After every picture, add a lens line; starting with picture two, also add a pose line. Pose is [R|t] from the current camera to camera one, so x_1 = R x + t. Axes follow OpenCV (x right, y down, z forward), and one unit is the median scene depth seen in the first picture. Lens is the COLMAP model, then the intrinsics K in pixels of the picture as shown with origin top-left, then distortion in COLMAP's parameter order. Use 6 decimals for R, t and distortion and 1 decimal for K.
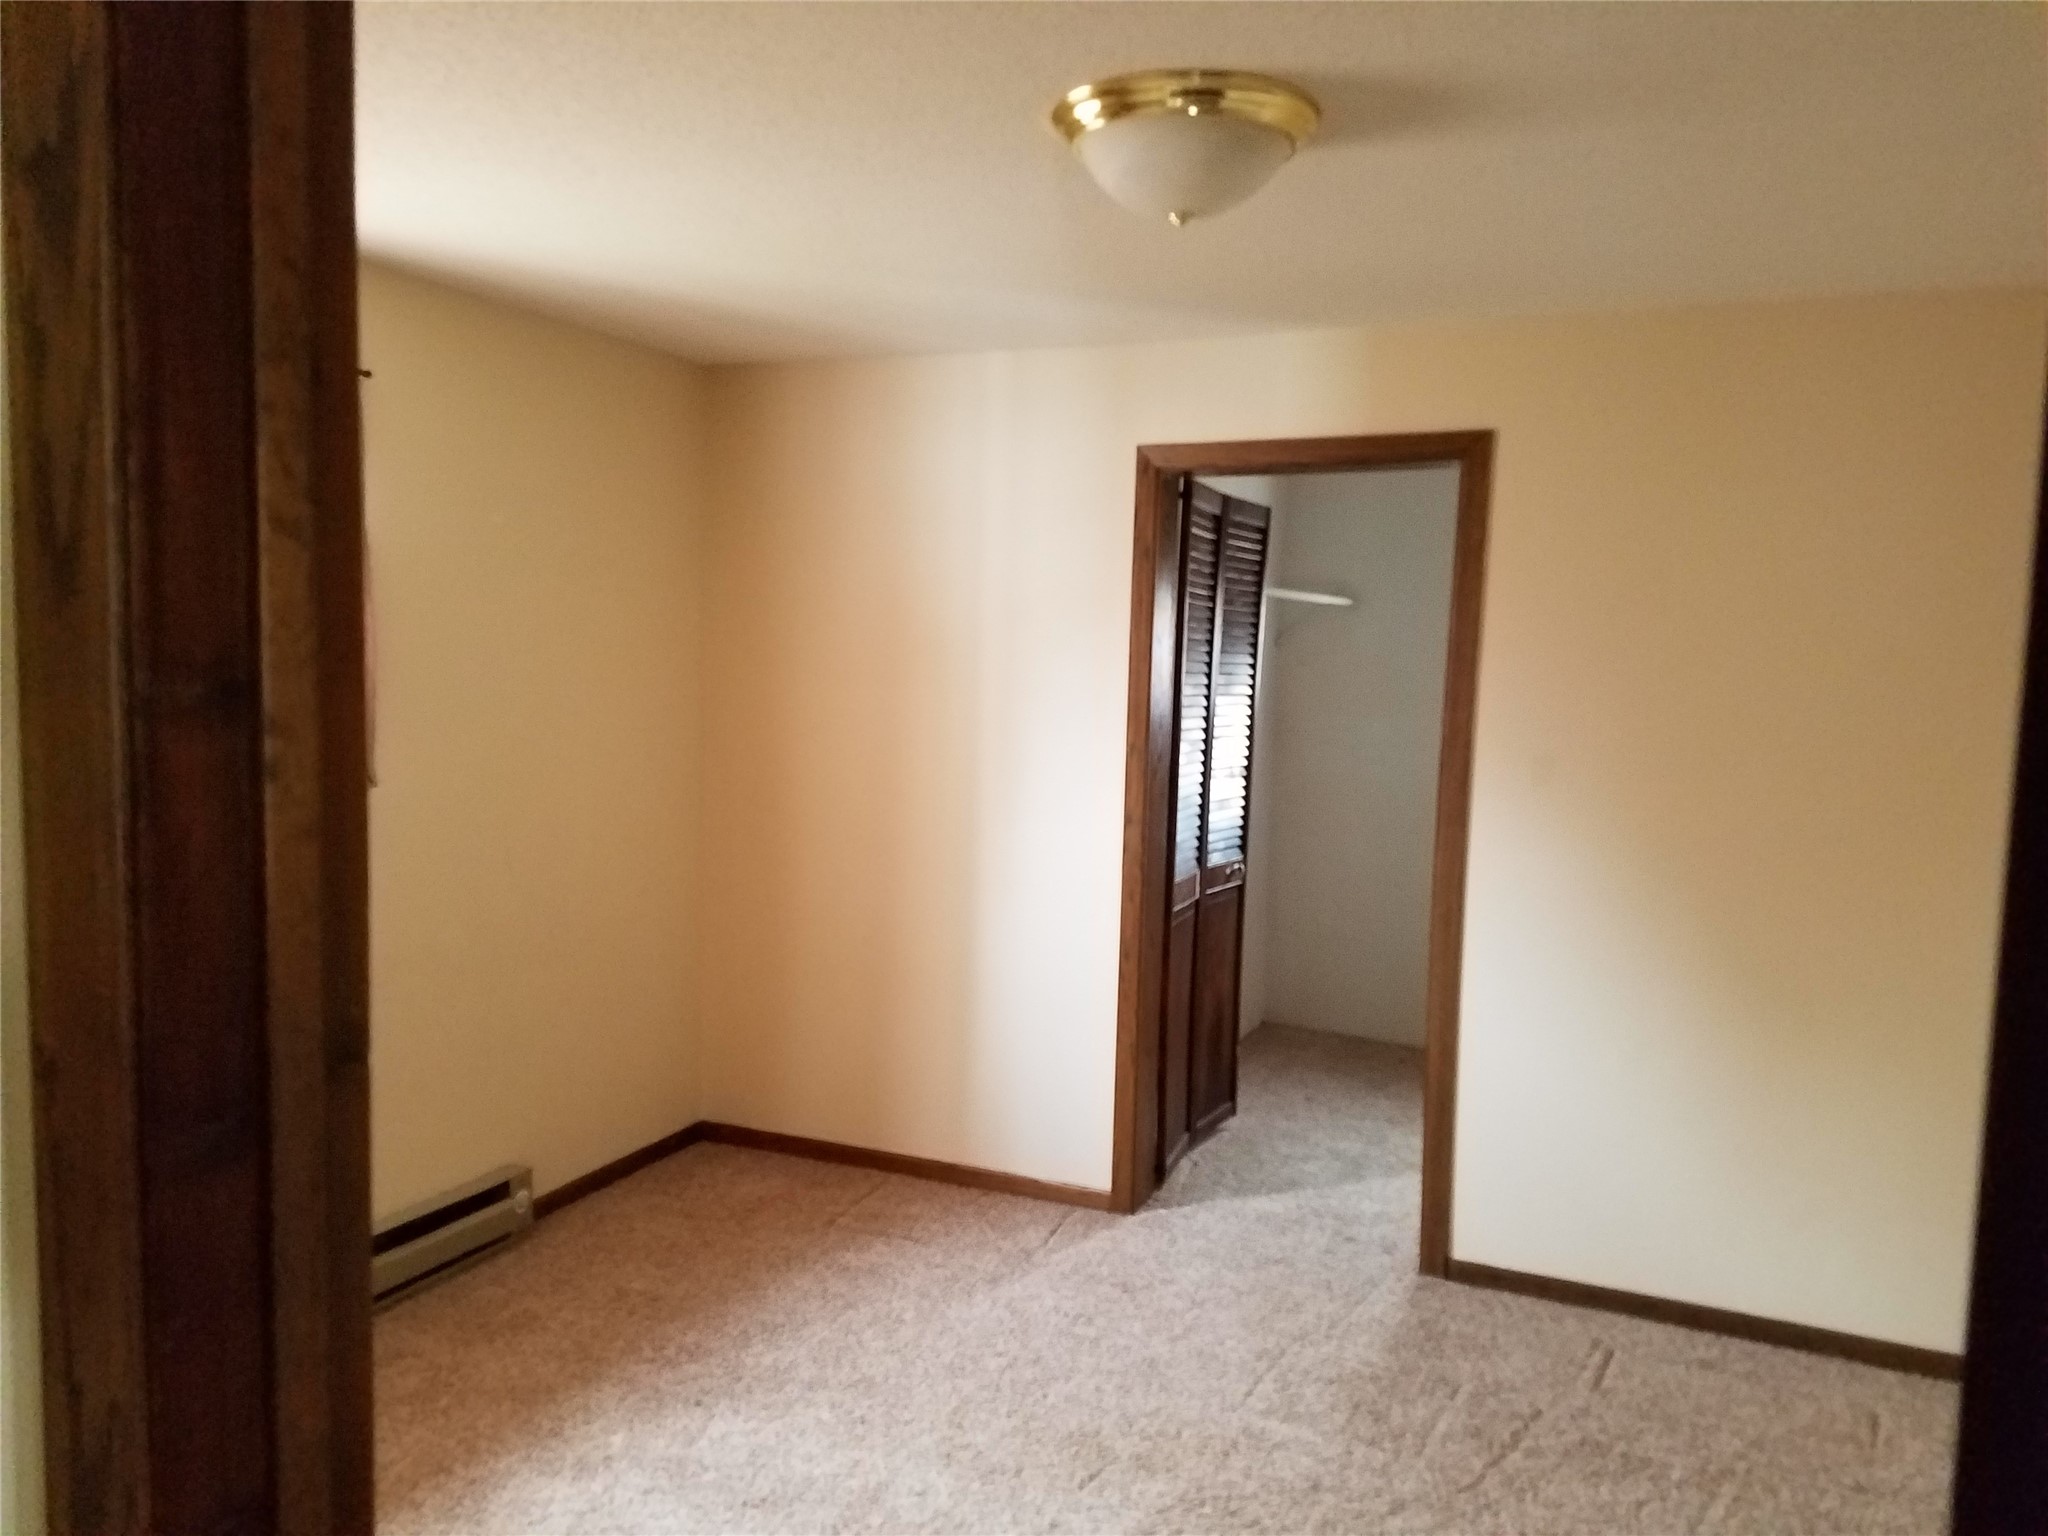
lens RADIAL K [[1525.1, 0, 1024.0], [0, 1525.1, 768.0], [0, 0, 1]] dist [0.307577, -0.000689]
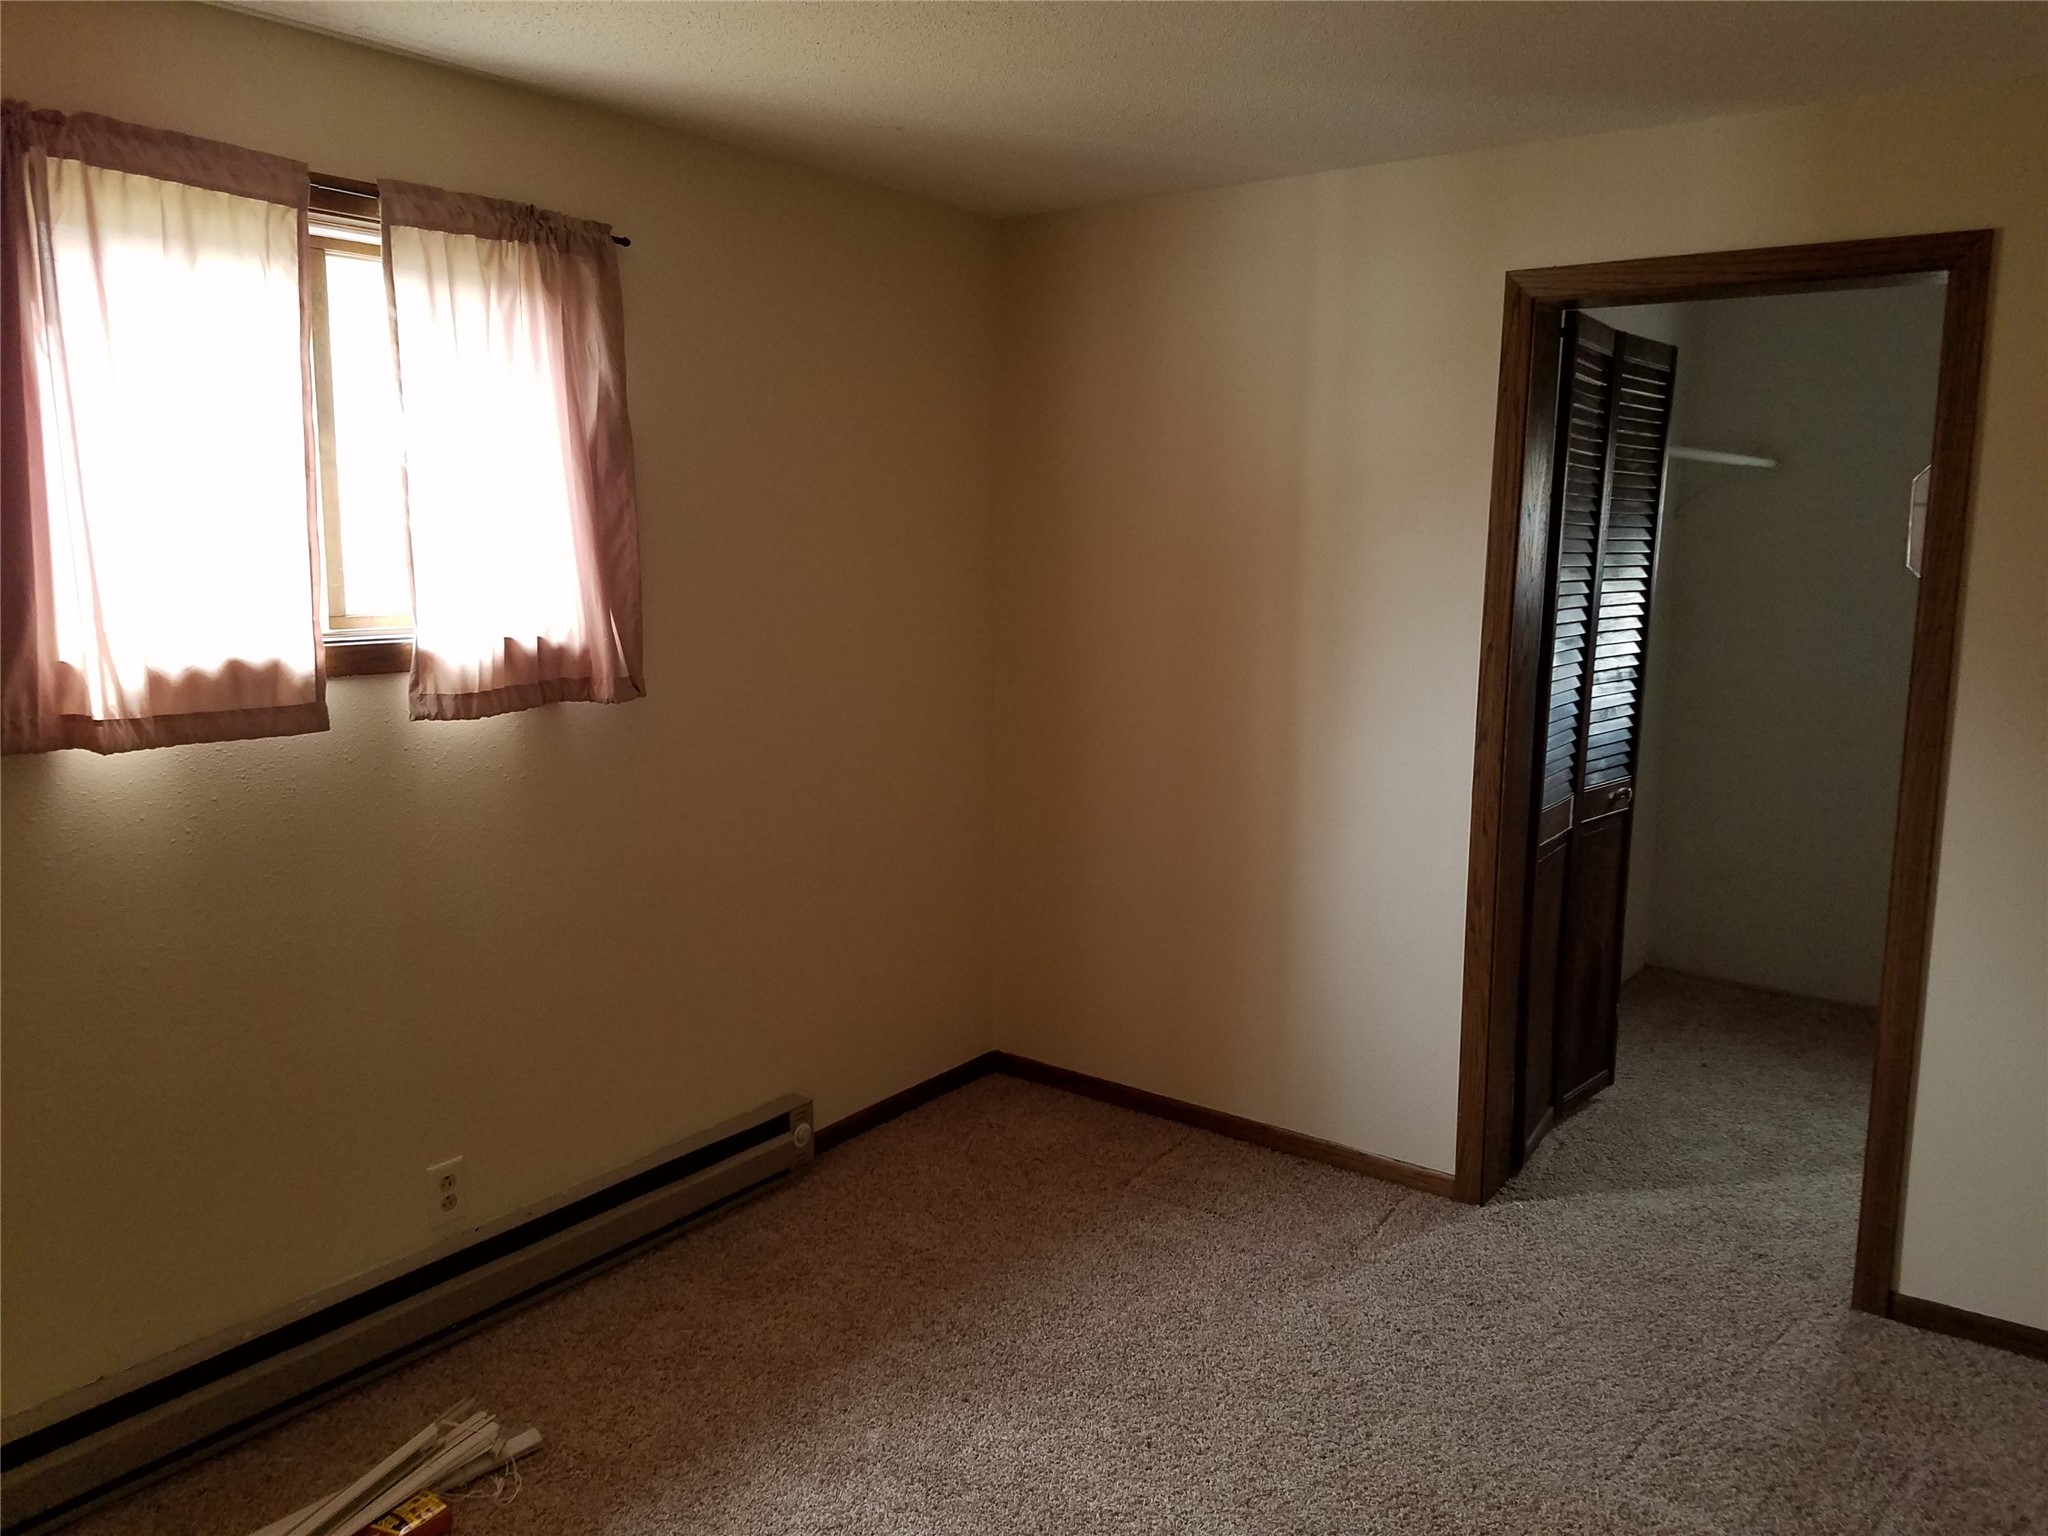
lens RADIAL K [[1574.2, 0, 1021.4], [0, 1574.2, 754.9], [0, 0, 1]] dist [0.172047, -0.246166]
pose [[0.977369, 0.013384, -0.211118, 0.007218], [-0.000363, 0.998101, 0.061596, -0.009744], [0.211542, -0.060125, 0.975518, 0.126080]]
